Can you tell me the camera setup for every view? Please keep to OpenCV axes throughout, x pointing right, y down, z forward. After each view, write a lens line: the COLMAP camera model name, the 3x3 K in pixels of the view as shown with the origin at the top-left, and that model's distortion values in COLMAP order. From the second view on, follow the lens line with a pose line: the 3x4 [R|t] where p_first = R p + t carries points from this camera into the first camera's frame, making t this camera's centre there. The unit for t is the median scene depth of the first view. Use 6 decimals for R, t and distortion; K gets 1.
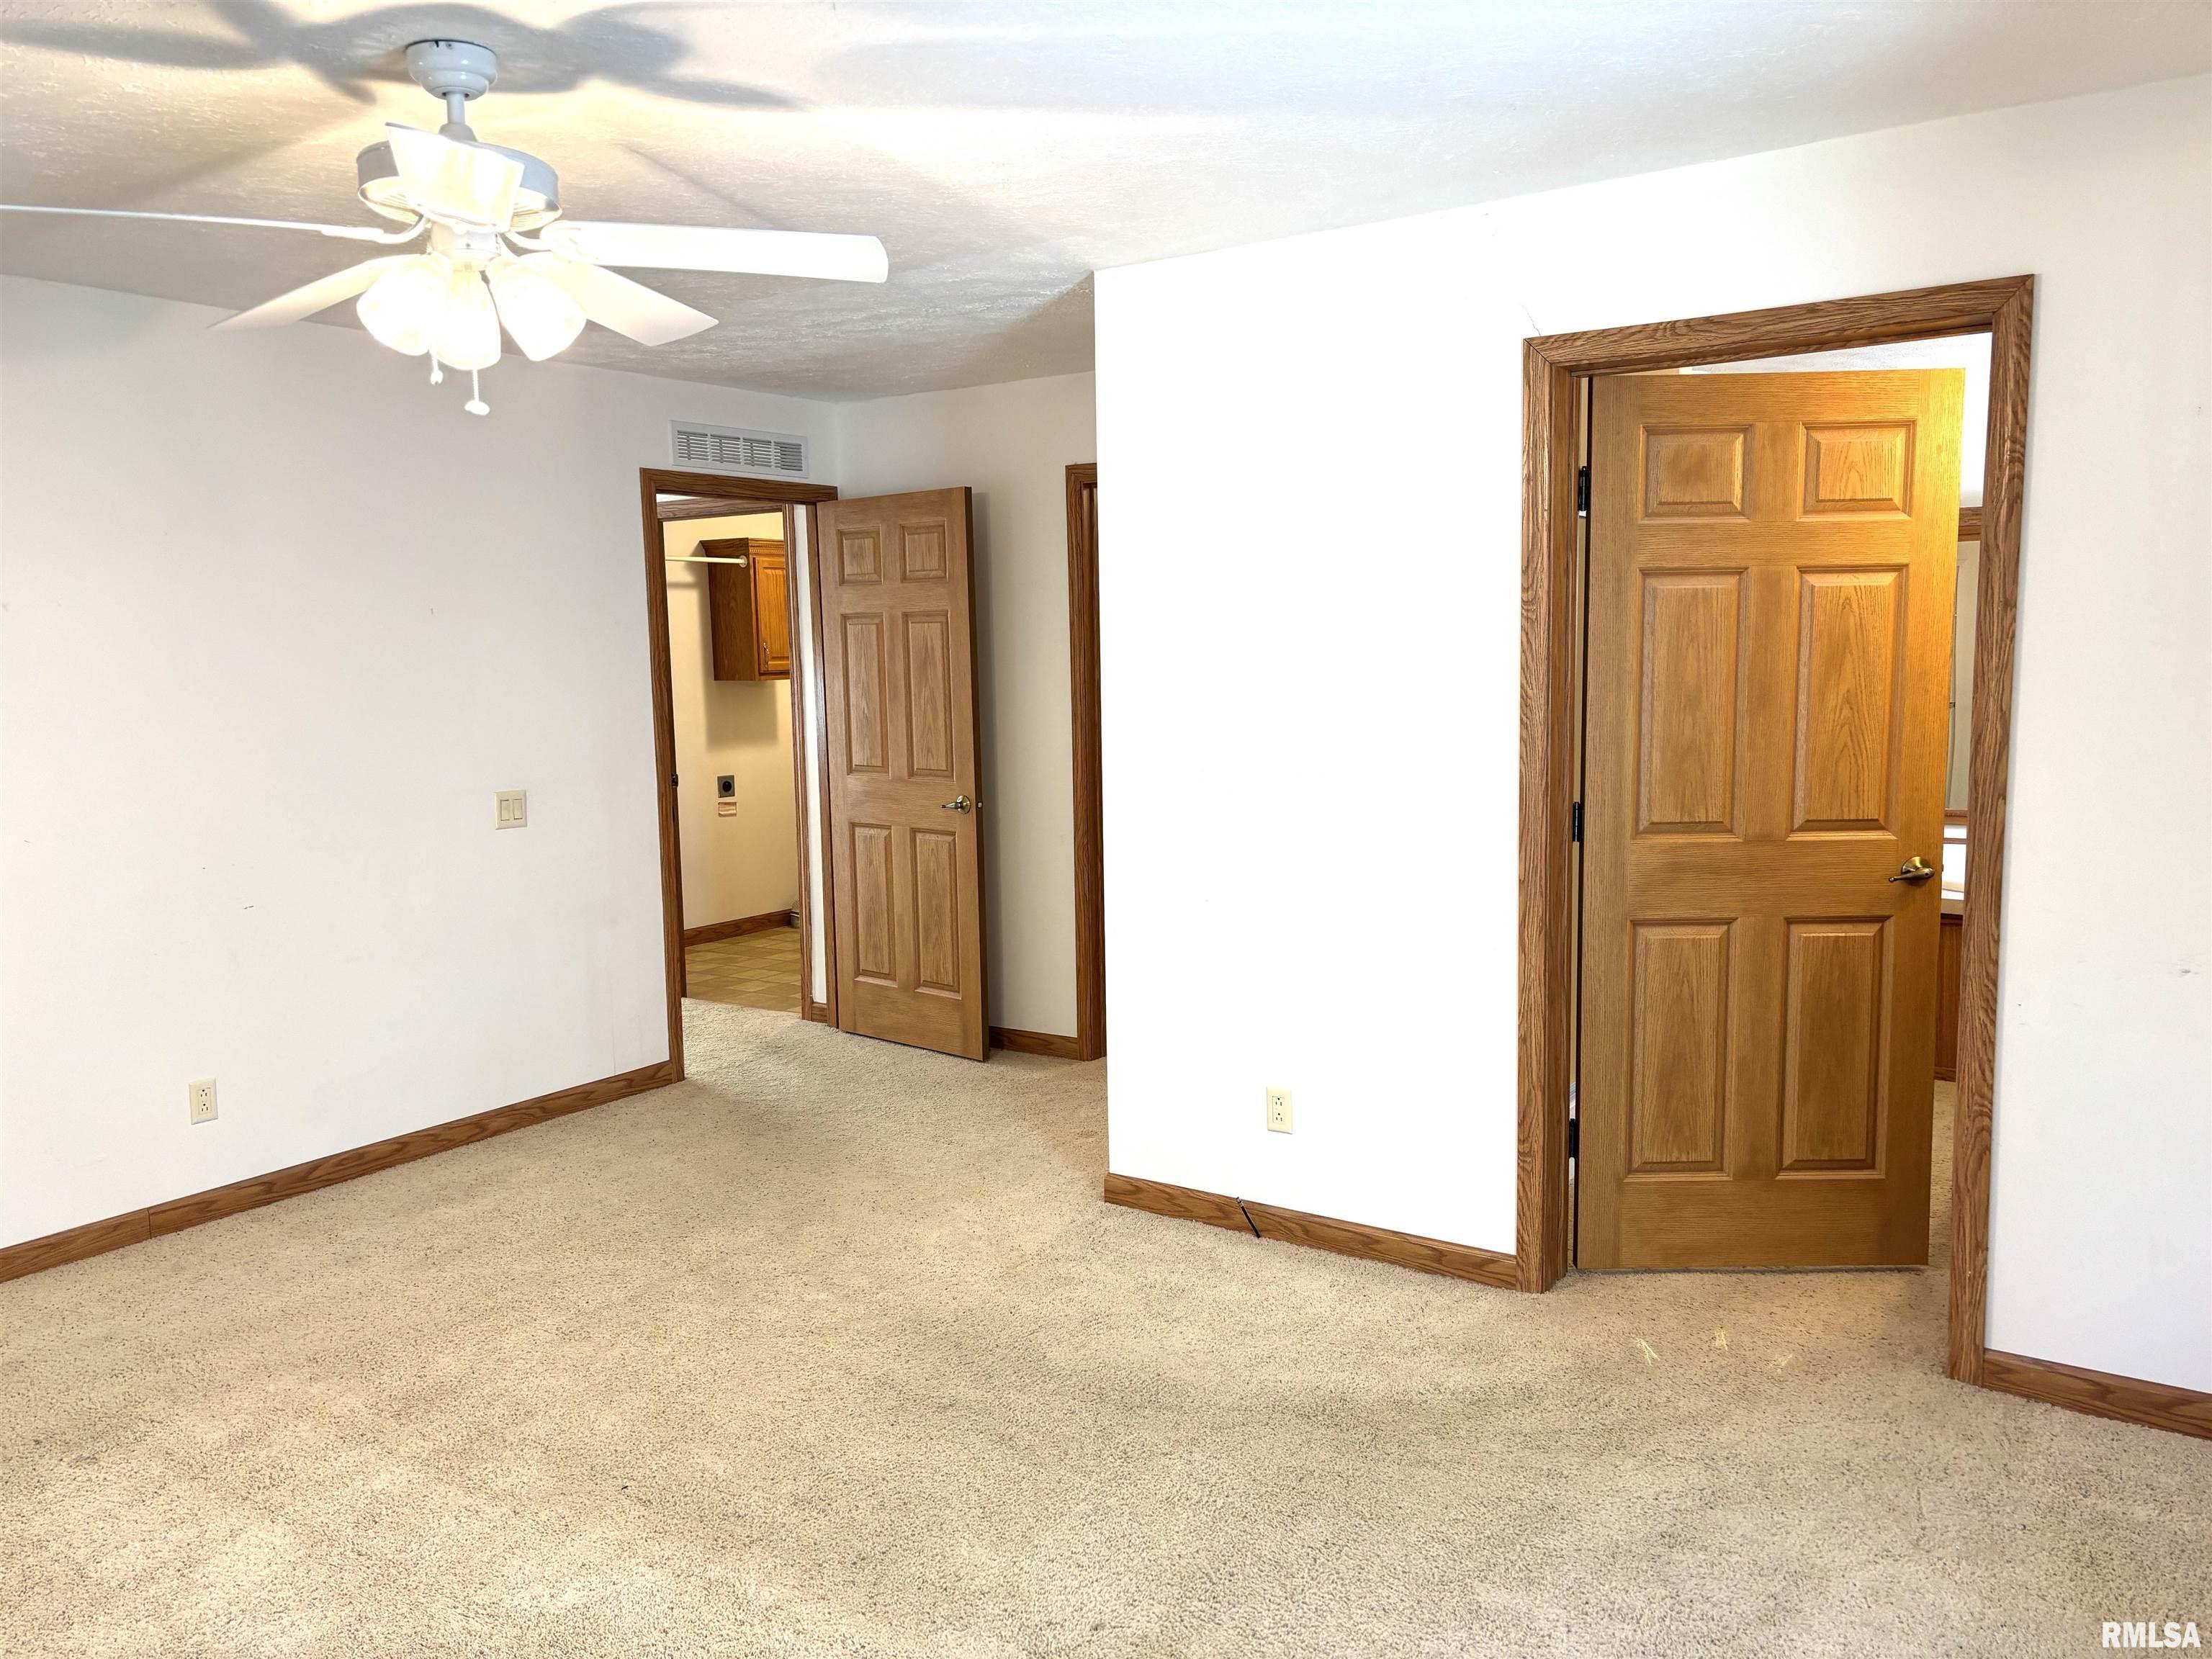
lens RADIAL K [[1667.8, 0, 1101.0], [0, 1667.8, 809.5], [0, 0, 1]] dist [0.054911, -0.053723]
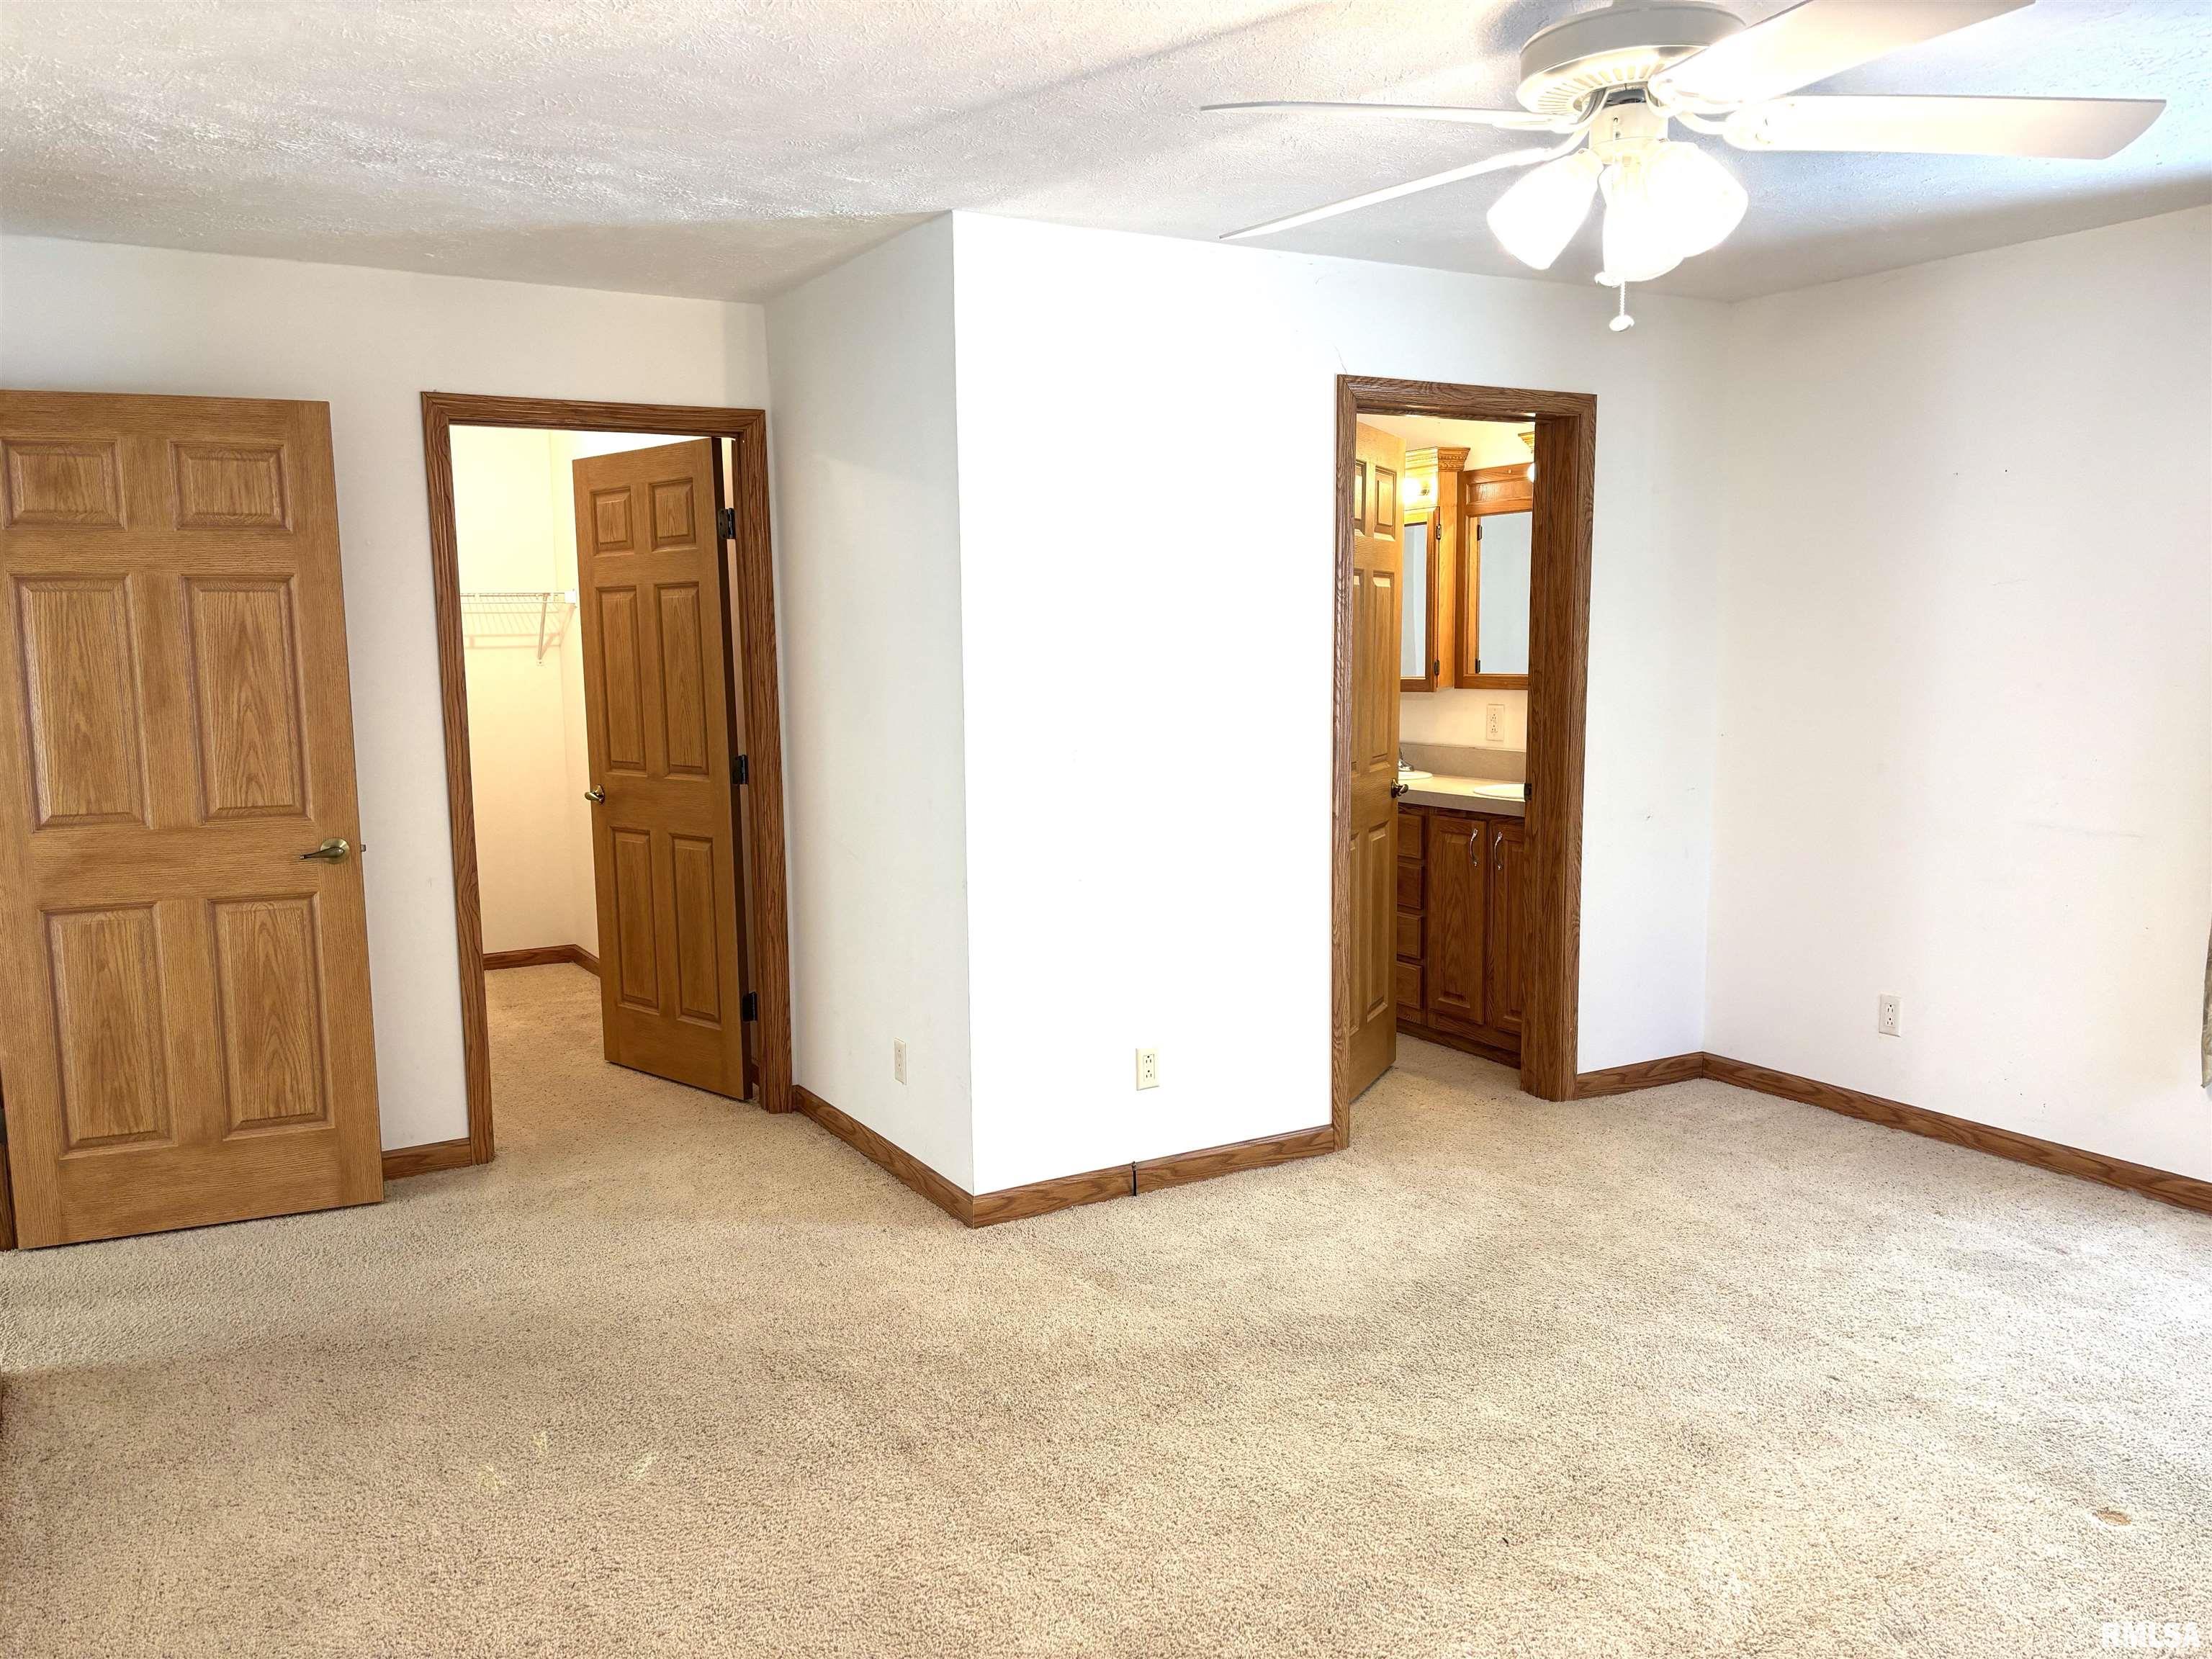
lens RADIAL K [[1667.8, 0, 1101.0], [0, 1667.8, 809.5], [0, 0, 1]] dist [0.054911, -0.053723]
pose [[0.424485, -0.085059, 0.901431, -0.887802], [0.094497, 0.994303, 0.049324, -0.037696], [-0.900490, 0.064245, 0.430104, 0.603371]]
